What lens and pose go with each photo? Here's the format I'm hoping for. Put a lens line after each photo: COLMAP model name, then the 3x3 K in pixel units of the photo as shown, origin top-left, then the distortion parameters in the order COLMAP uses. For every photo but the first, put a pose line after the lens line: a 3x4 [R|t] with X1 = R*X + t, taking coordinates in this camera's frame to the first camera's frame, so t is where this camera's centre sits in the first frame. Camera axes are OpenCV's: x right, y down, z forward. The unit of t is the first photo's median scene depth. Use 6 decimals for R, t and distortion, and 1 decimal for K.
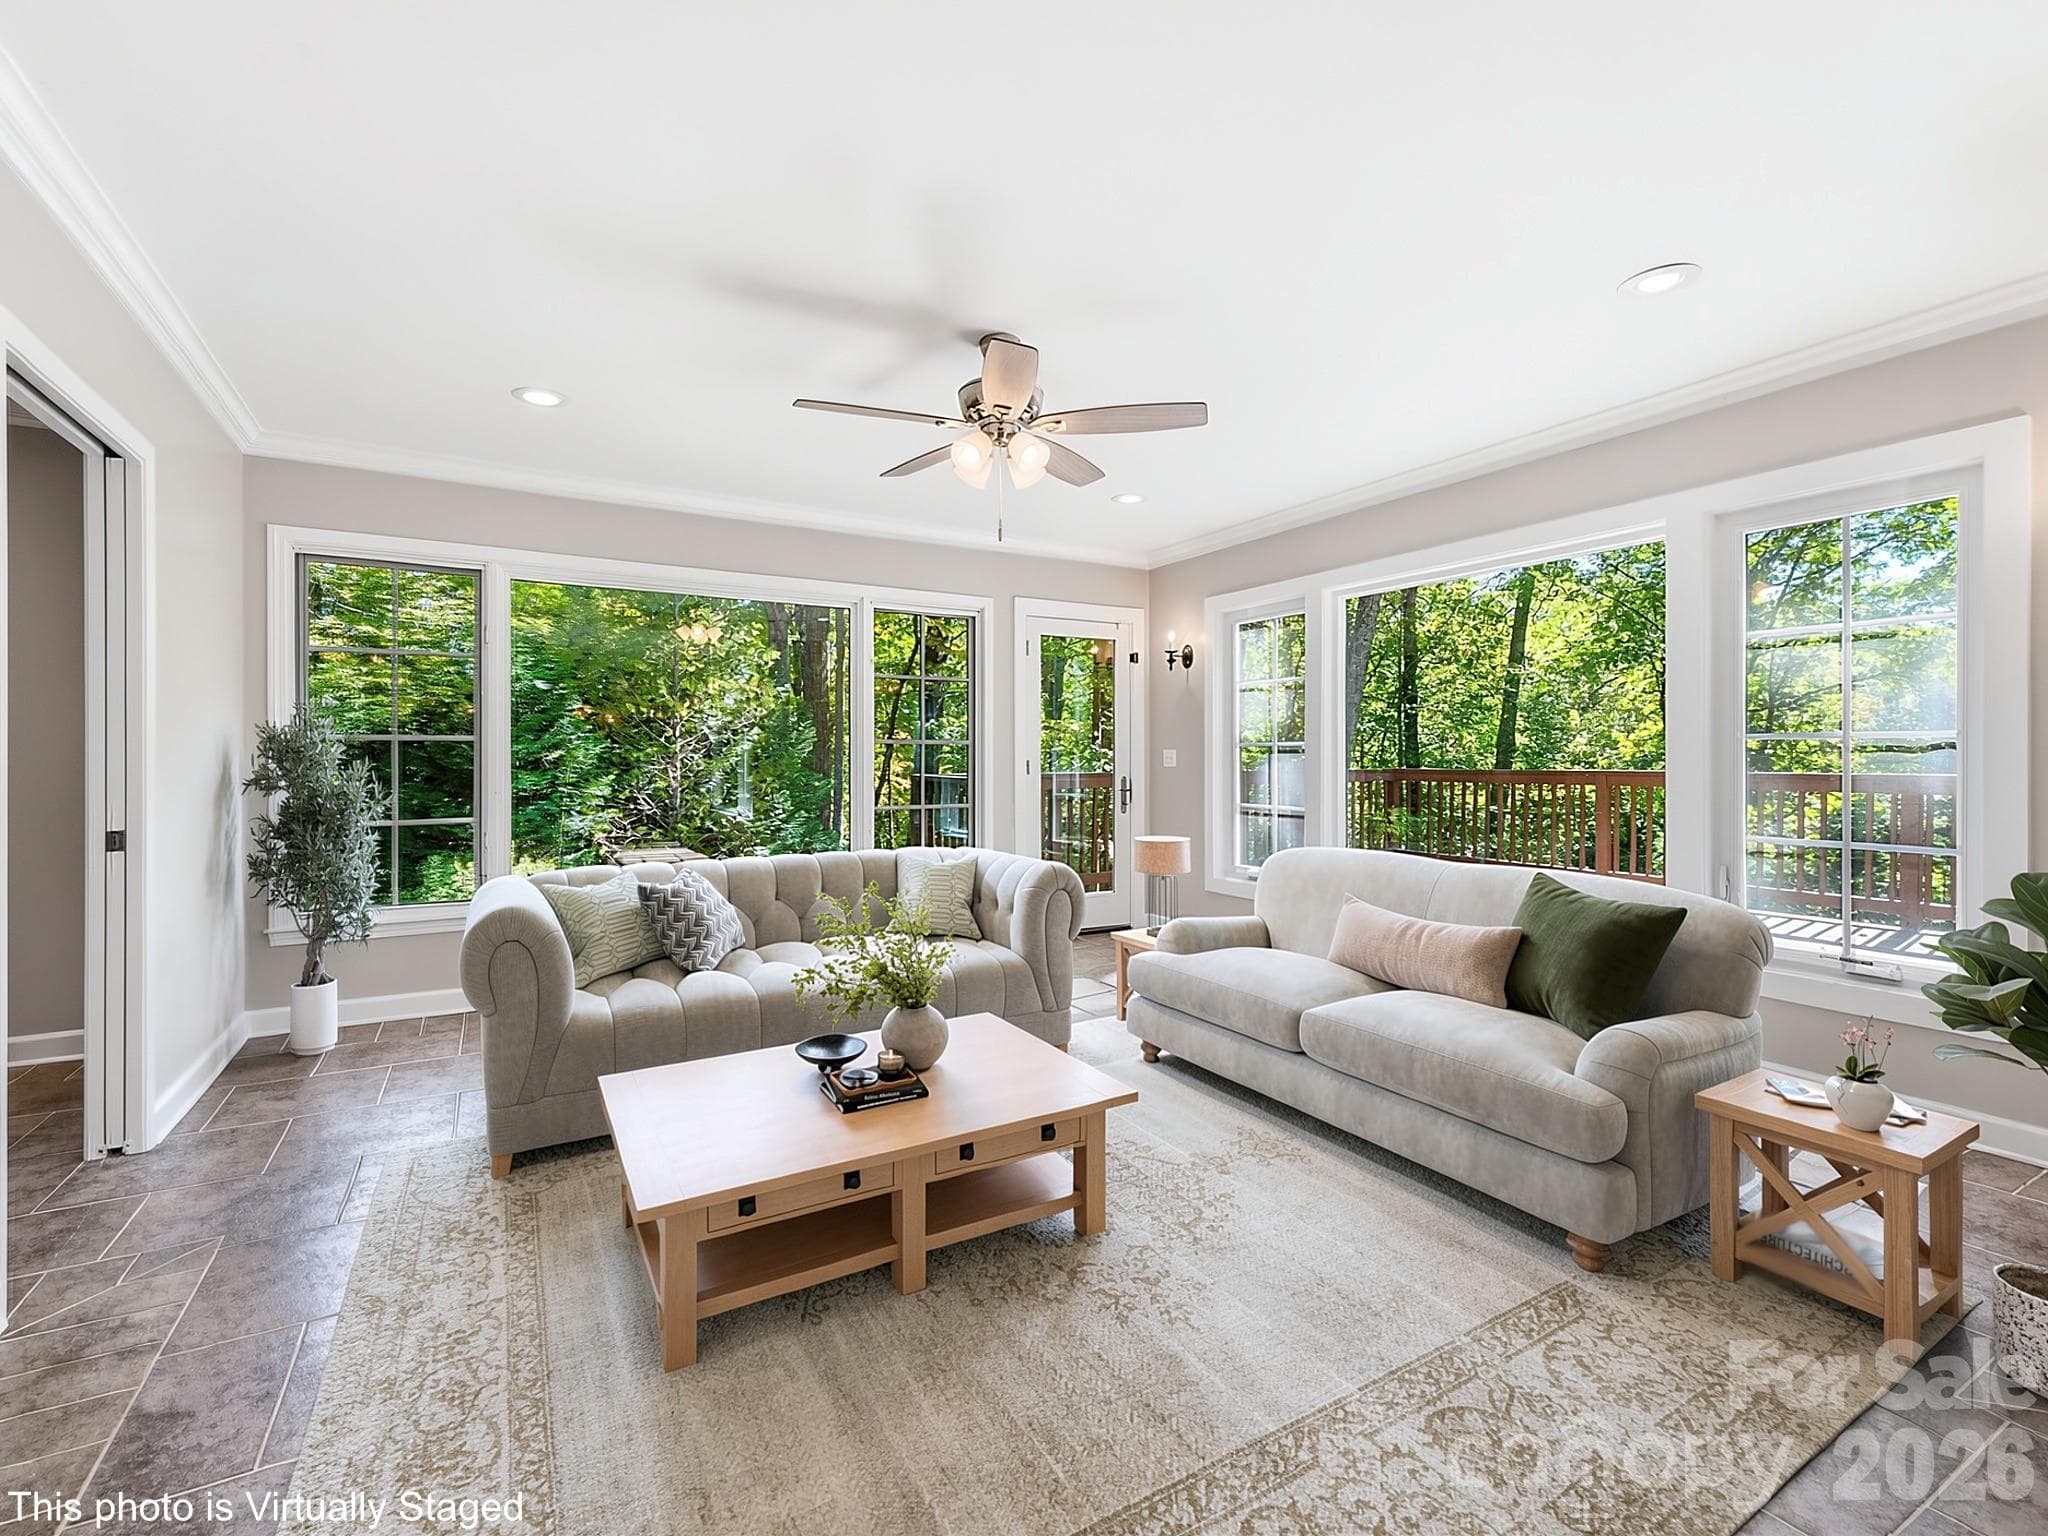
lens RADIAL K [[900.9, 0, 1014.0], [0, 900.9, 757.1], [0, 0, 1]] dist [0.003554, -0.000263]
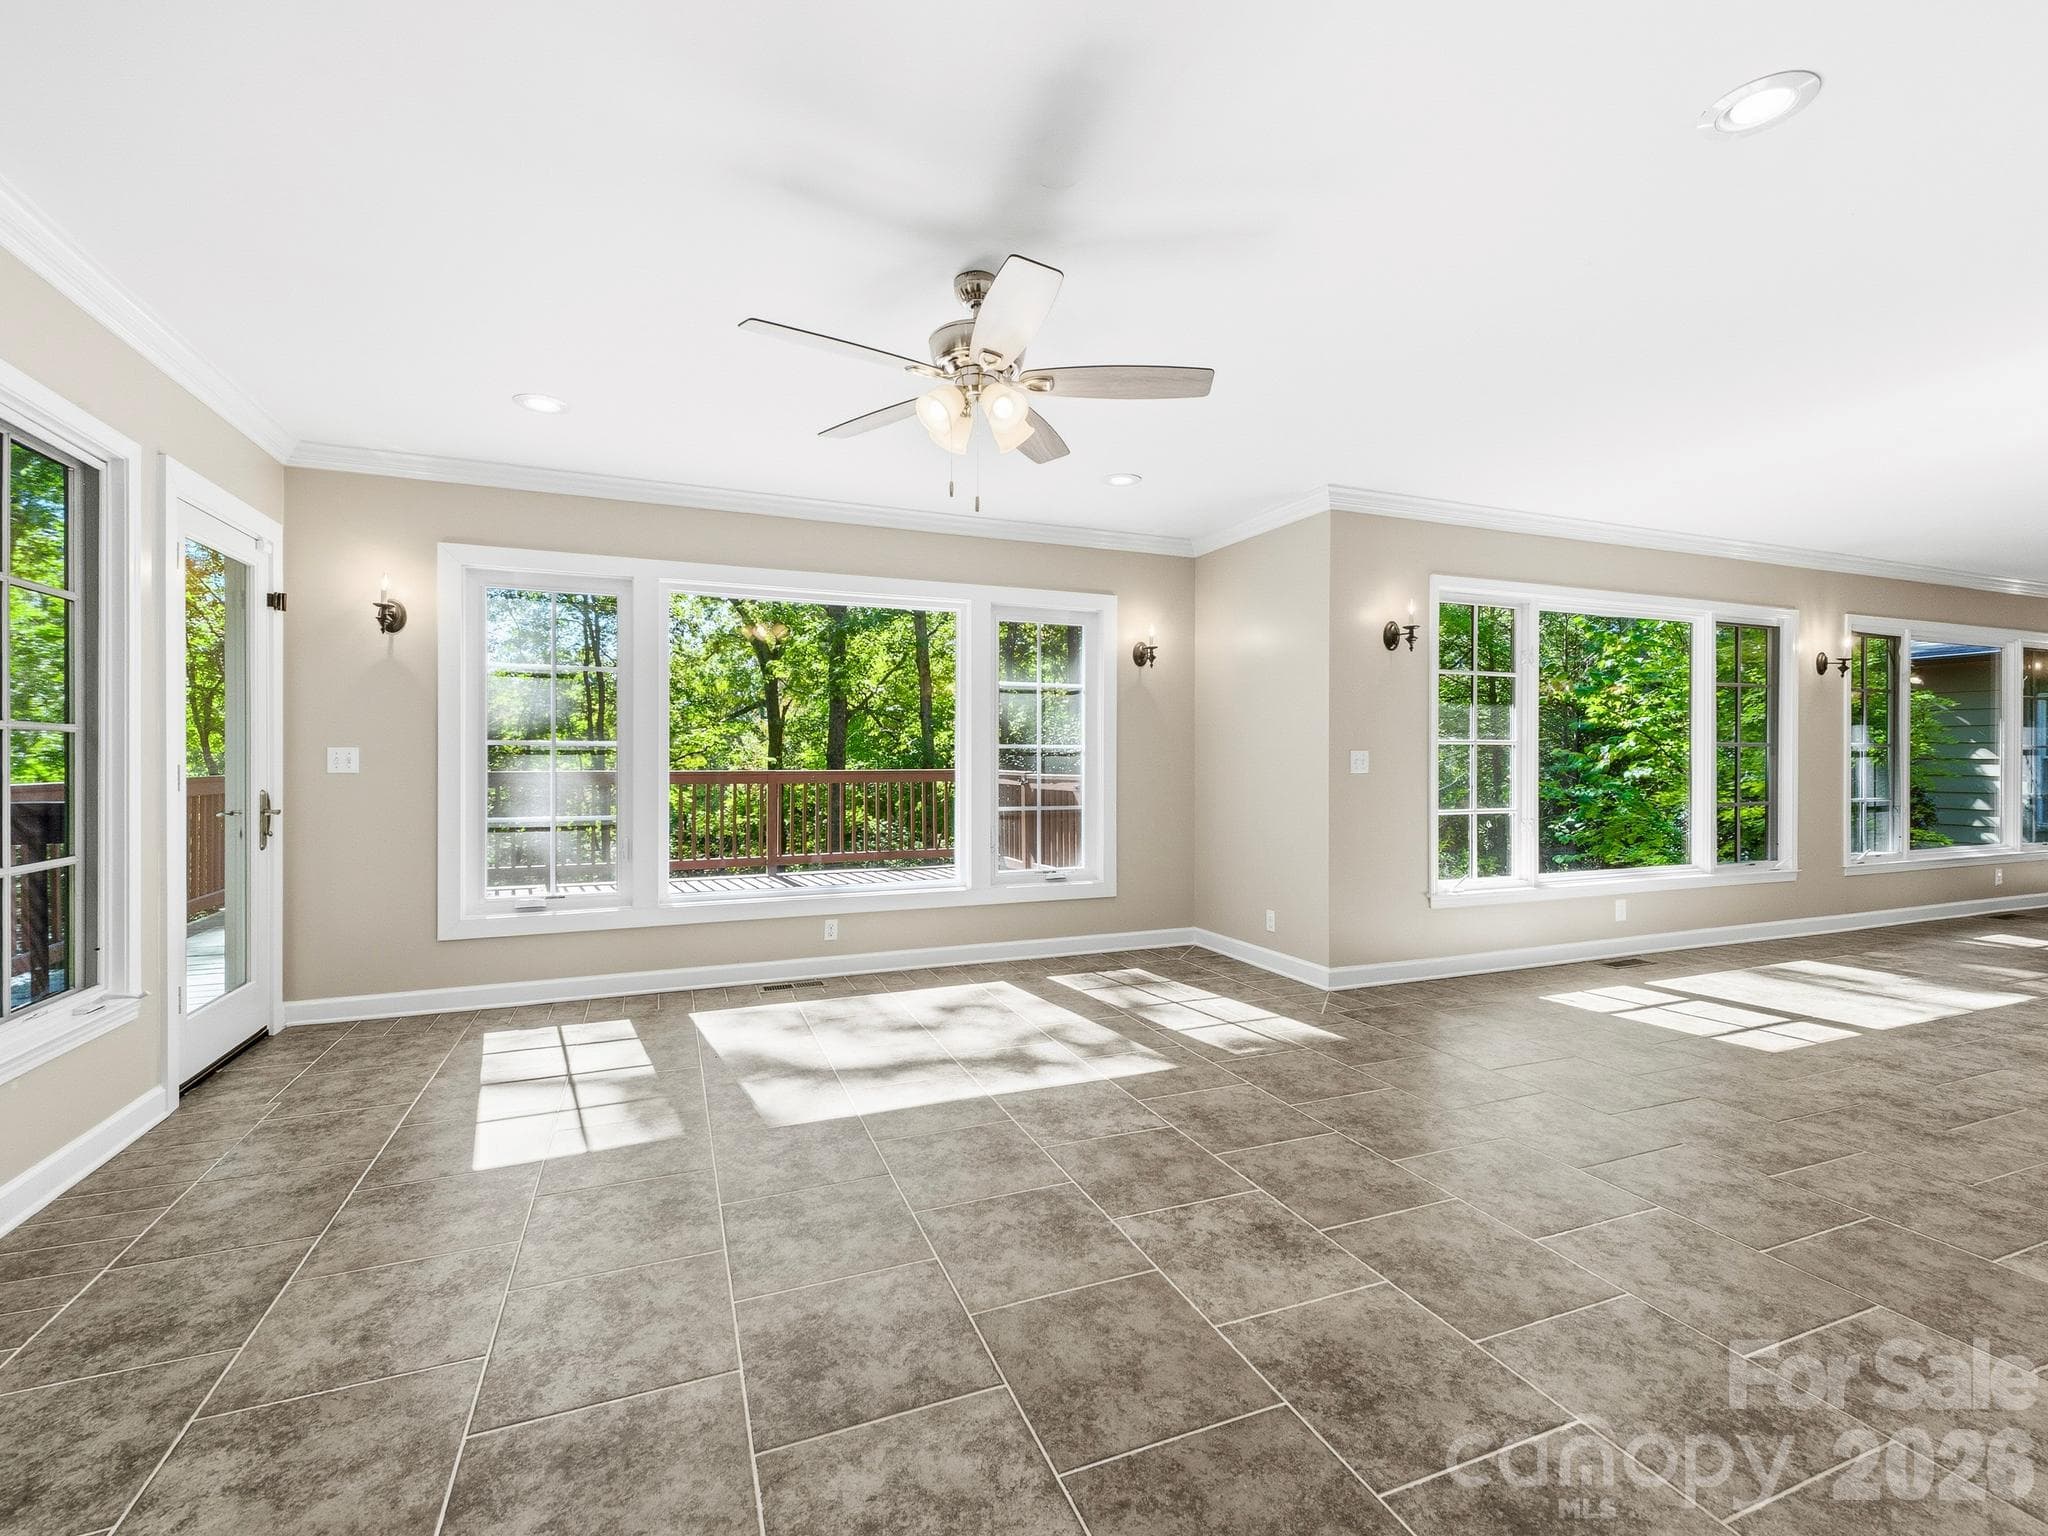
lens RADIAL K [[900.9, 0, 1016.7], [0, 900.9, 768.7], [0, 0, 1]] dist [0.003554, -0.000263]
pose [[0.136013, 0.001887, 0.990705, -0.489920], [0.003906, 0.999989, -0.002441, 0.013346], [-0.990699, 0.004201, 0.136004, 0.460612]]
